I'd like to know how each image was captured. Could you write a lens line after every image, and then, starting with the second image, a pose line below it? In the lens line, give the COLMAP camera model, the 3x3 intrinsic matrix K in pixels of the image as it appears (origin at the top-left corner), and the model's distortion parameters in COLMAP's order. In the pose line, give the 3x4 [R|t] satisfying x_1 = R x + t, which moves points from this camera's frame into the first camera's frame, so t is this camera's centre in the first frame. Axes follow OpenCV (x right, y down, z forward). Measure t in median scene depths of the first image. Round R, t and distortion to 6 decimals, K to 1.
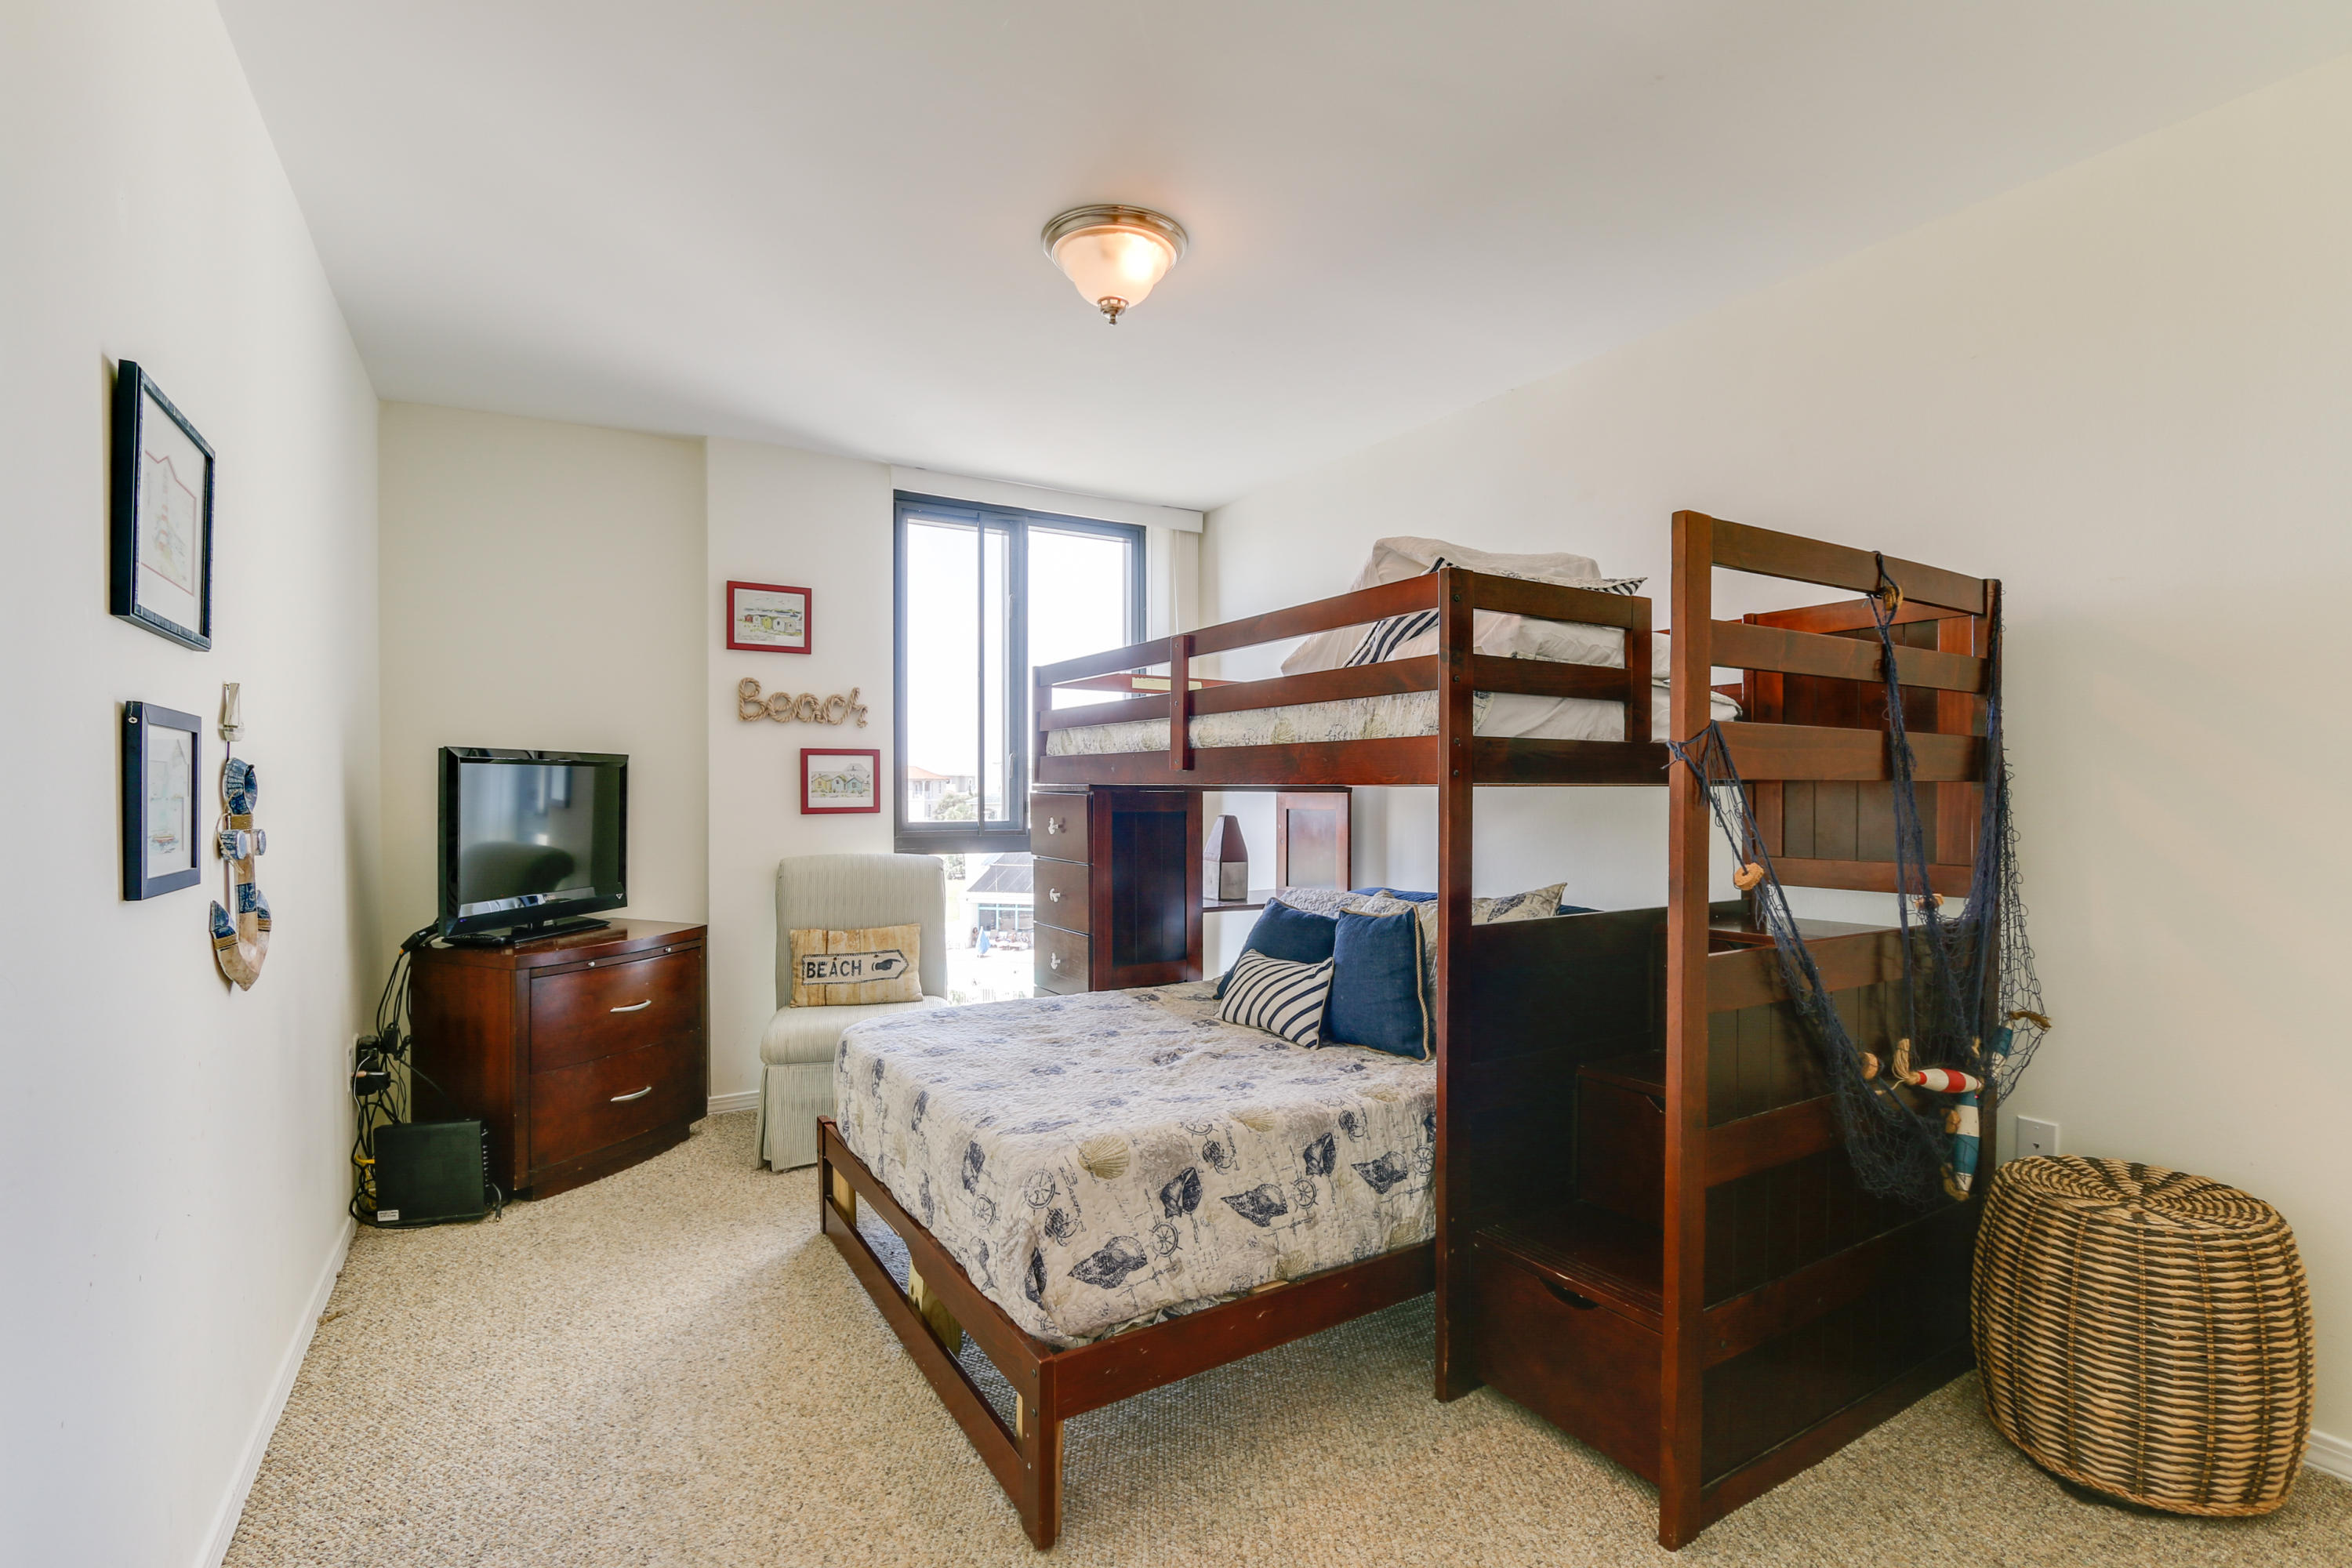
lens RADIAL K [[1097.8, 0, 1165.8], [0, 1097.8, 786.4], [0, 0, 1]] dist [-0.013081, 0.000838]
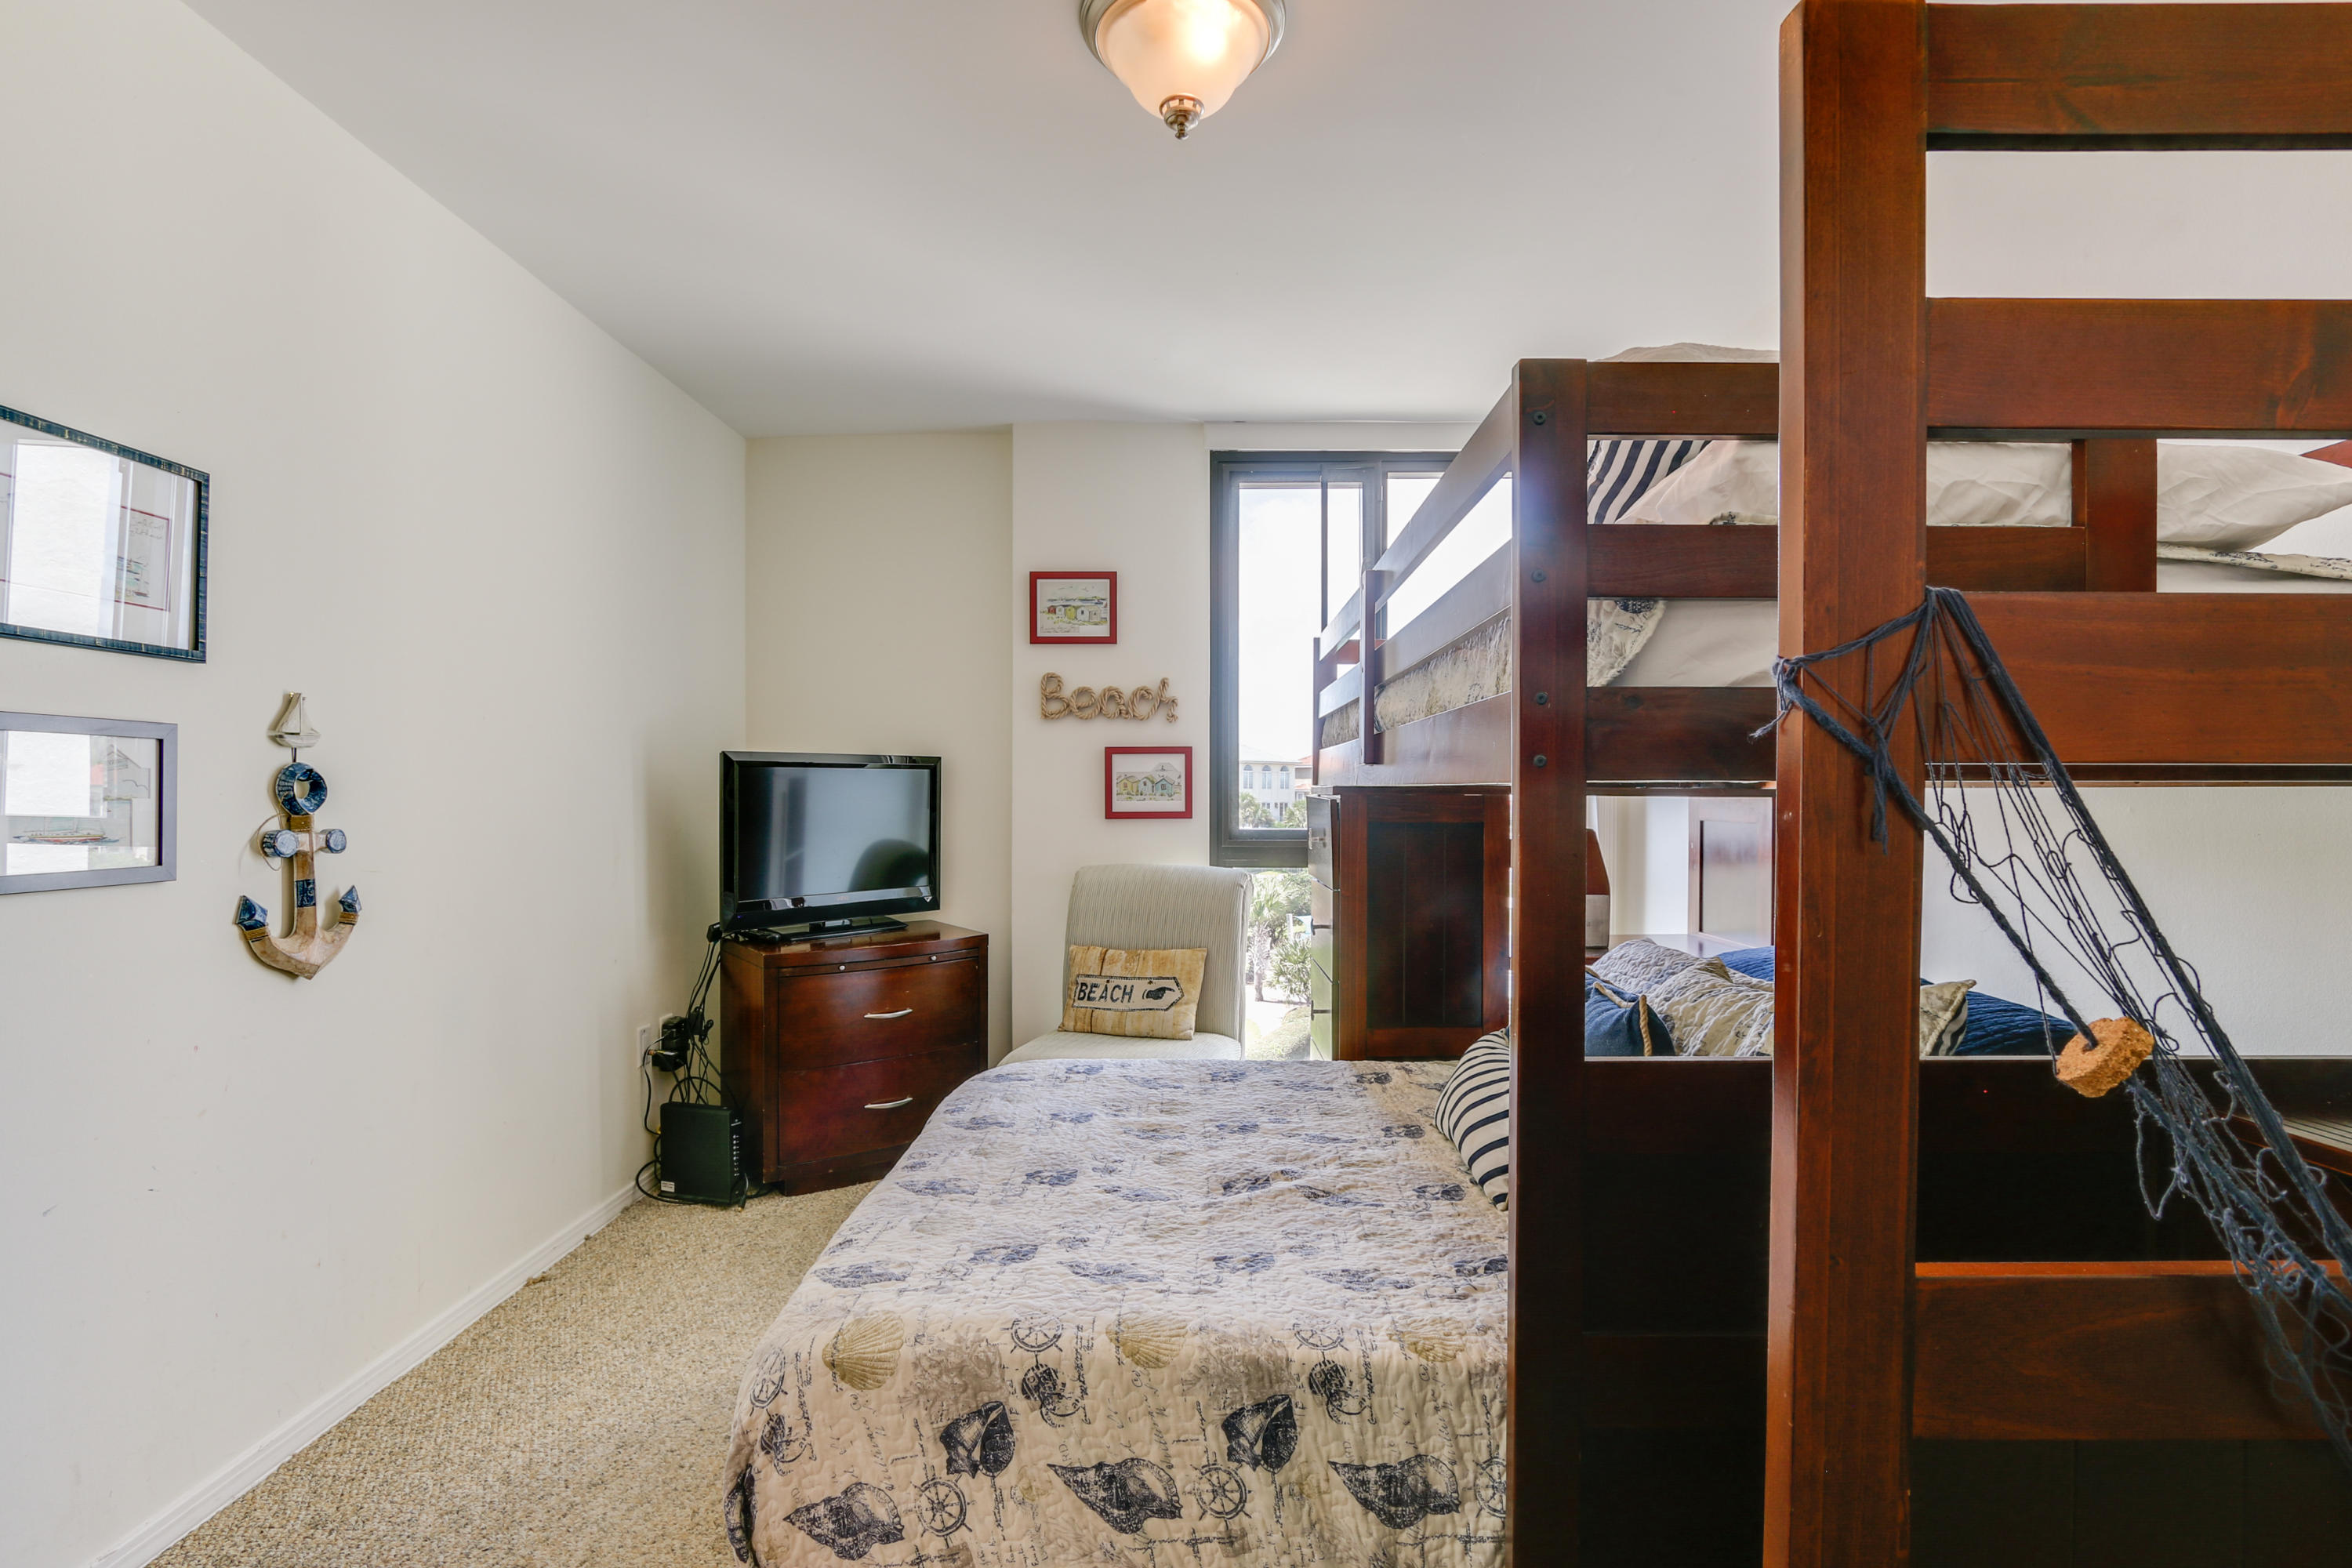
lens RADIAL K [[1097.8, 0, 1183.4], [0, 1097.8, 793.0], [0, 0, 1]] dist [-0.013081, 0.000838]
pose [[0.846571, 0.001222, -0.532275, 0.327603], [0.000877, 0.999993, 0.003692, 0.000515], [0.532275, -0.003592, 0.846564, 0.396142]]
